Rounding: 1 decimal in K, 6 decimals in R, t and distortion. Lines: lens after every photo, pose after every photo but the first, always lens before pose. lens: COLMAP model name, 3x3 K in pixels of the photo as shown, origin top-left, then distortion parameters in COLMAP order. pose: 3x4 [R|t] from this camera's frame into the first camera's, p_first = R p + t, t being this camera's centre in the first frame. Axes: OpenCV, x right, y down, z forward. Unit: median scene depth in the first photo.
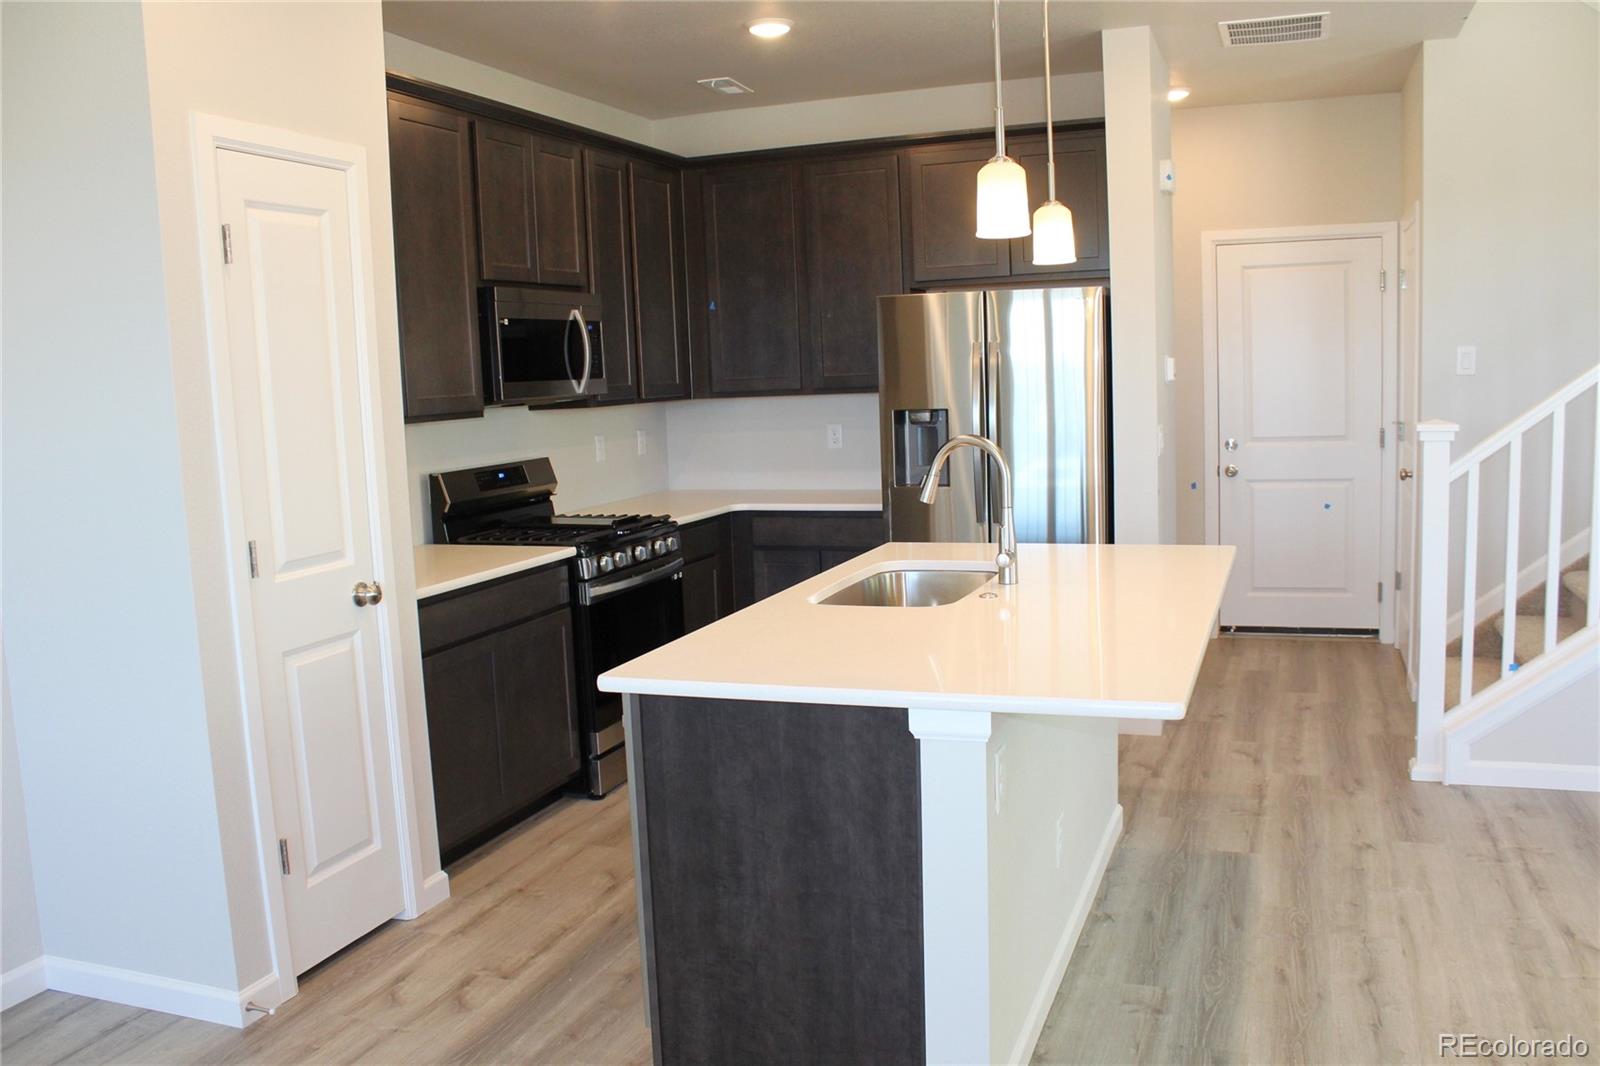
lens RADIAL K [[1330.9, 0, 812.7], [0, 1330.9, 555.0], [0, 0, 1]] dist [-0.171307, 0.169896]
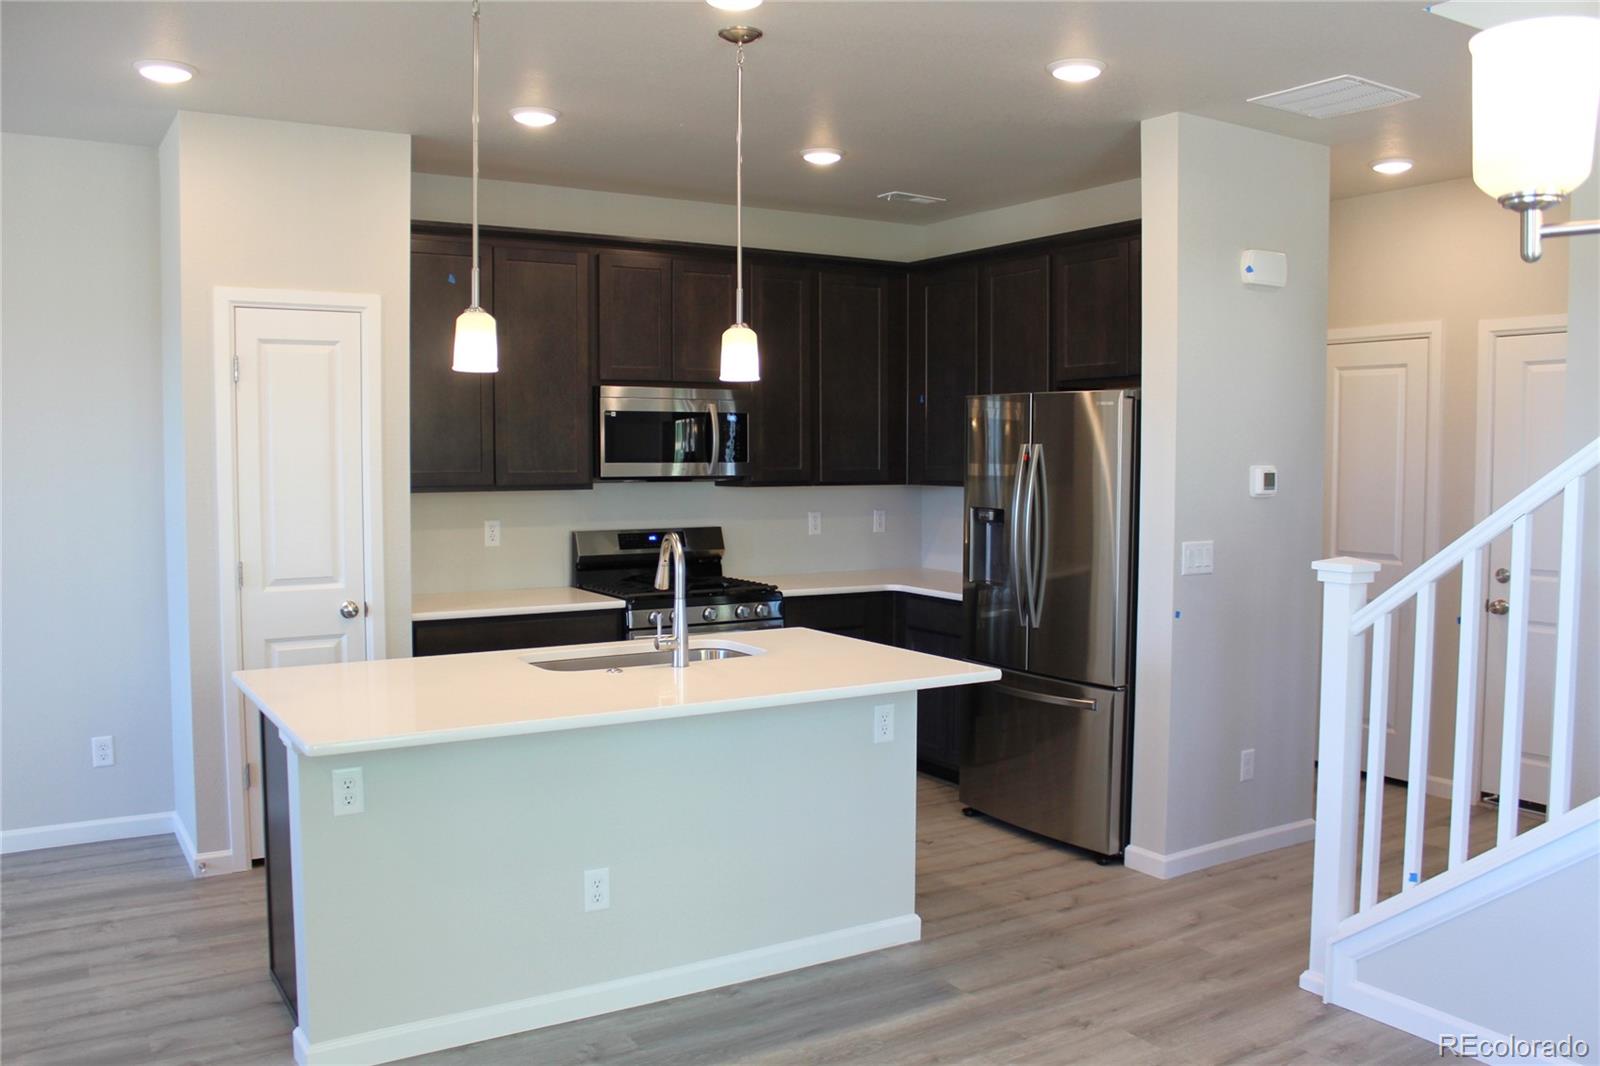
lens RADIAL K [[1330.9, 0, 812.7], [0, 1330.9, 555.0], [0, 0, 1]] dist [-0.171307, 0.169896]
pose [[0.791150, 0.087626, -0.605312, 0.735696], [-0.116689, 0.993130, -0.008747, -0.060989], [0.600387, 0.077554, 0.795940, 0.138878]]
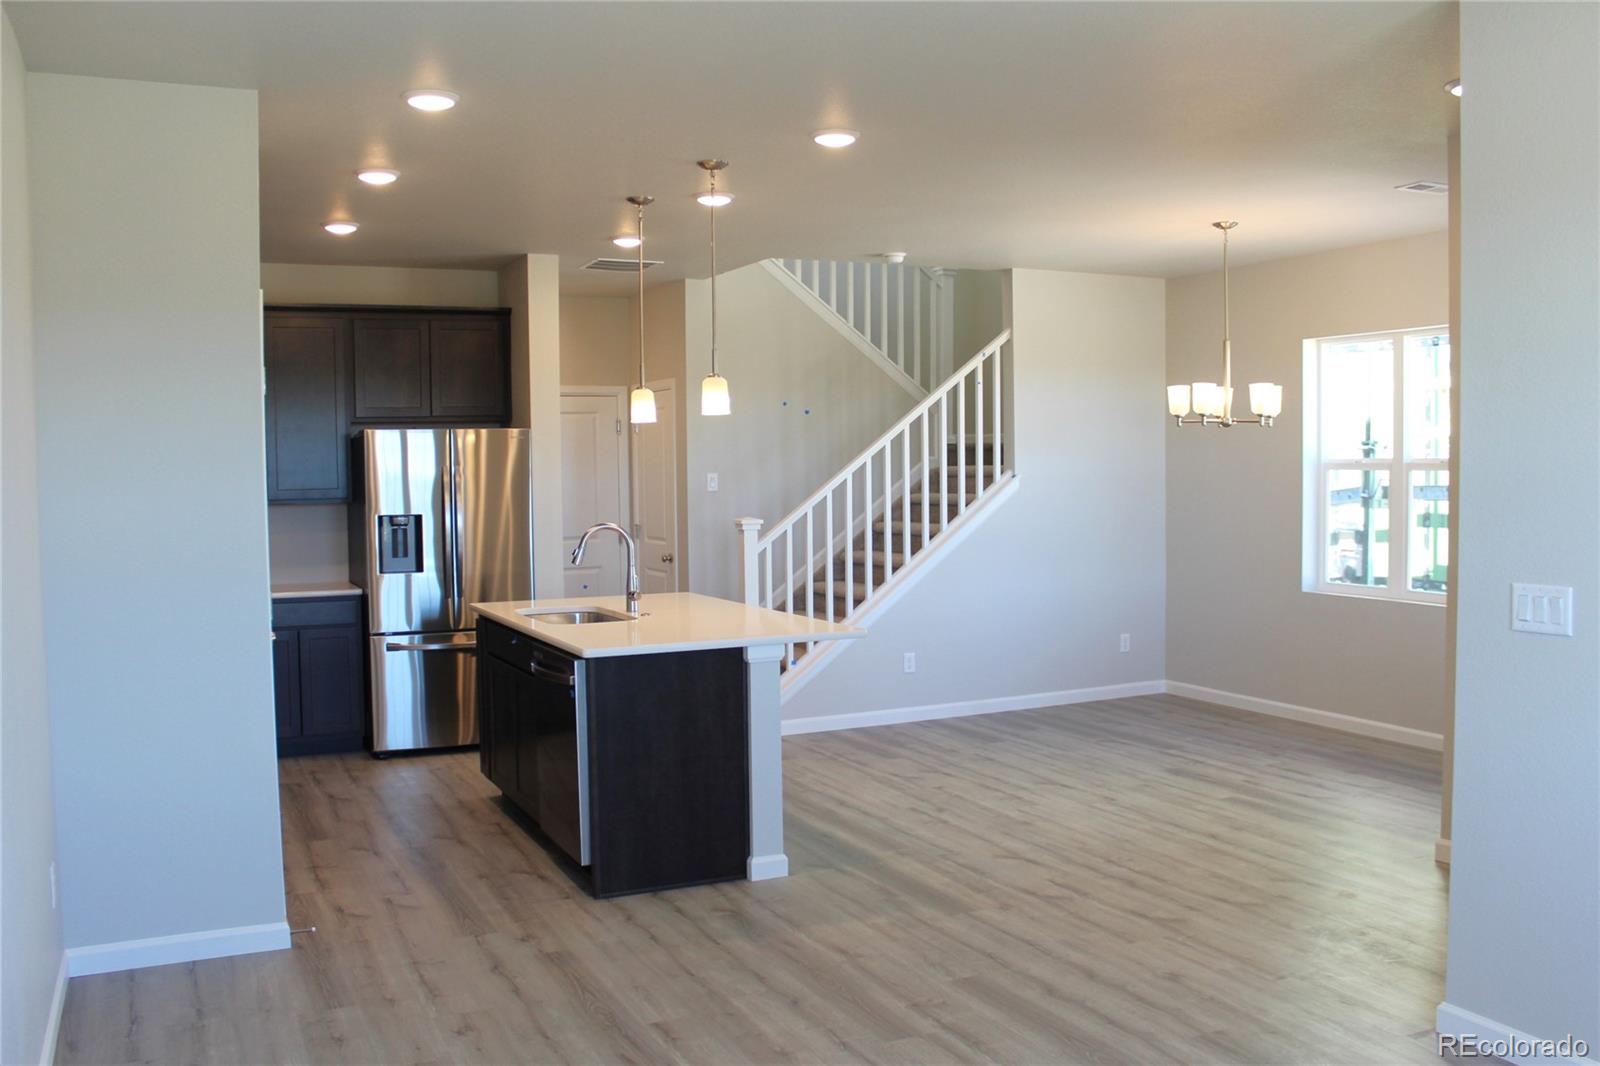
lens RADIAL K [[1394.5, 0, 800.0], [0, 1394.5, 533.0], [0, 0, 1]] dist [-0.005763, -0.006254]
pose [[0.703171, -0.002473, 0.711016, -0.783361], [0.082439, 0.993533, -0.078074, 0.064986], [-0.706225, 0.113515, 0.698828, -0.324961]]
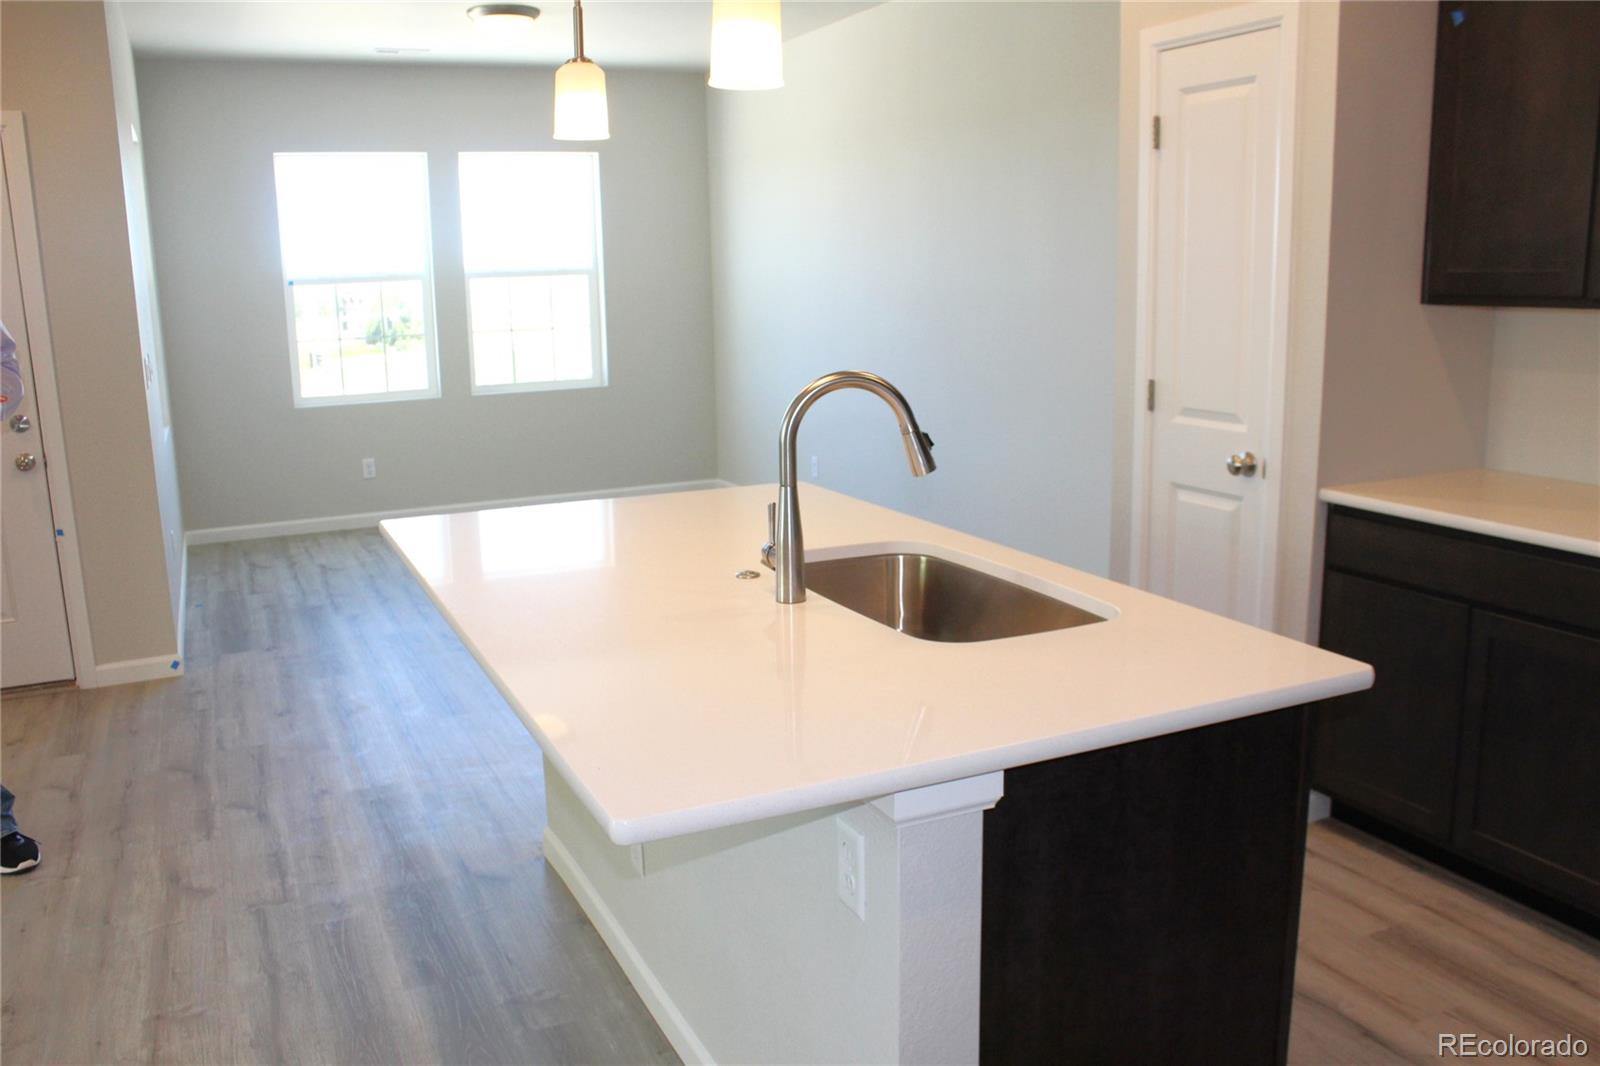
lens RADIAL K [[1330.9, 0, 812.7], [0, 1330.9, 555.0], [0, 0, 1]] dist [-0.171307, 0.169896]
pose [[-0.703085, 0.205696, -0.680706, 0.476993], [-0.047657, 0.941468, 0.333718, -0.181903], [0.709507, 0.267073, -0.652129, 1.169647]]
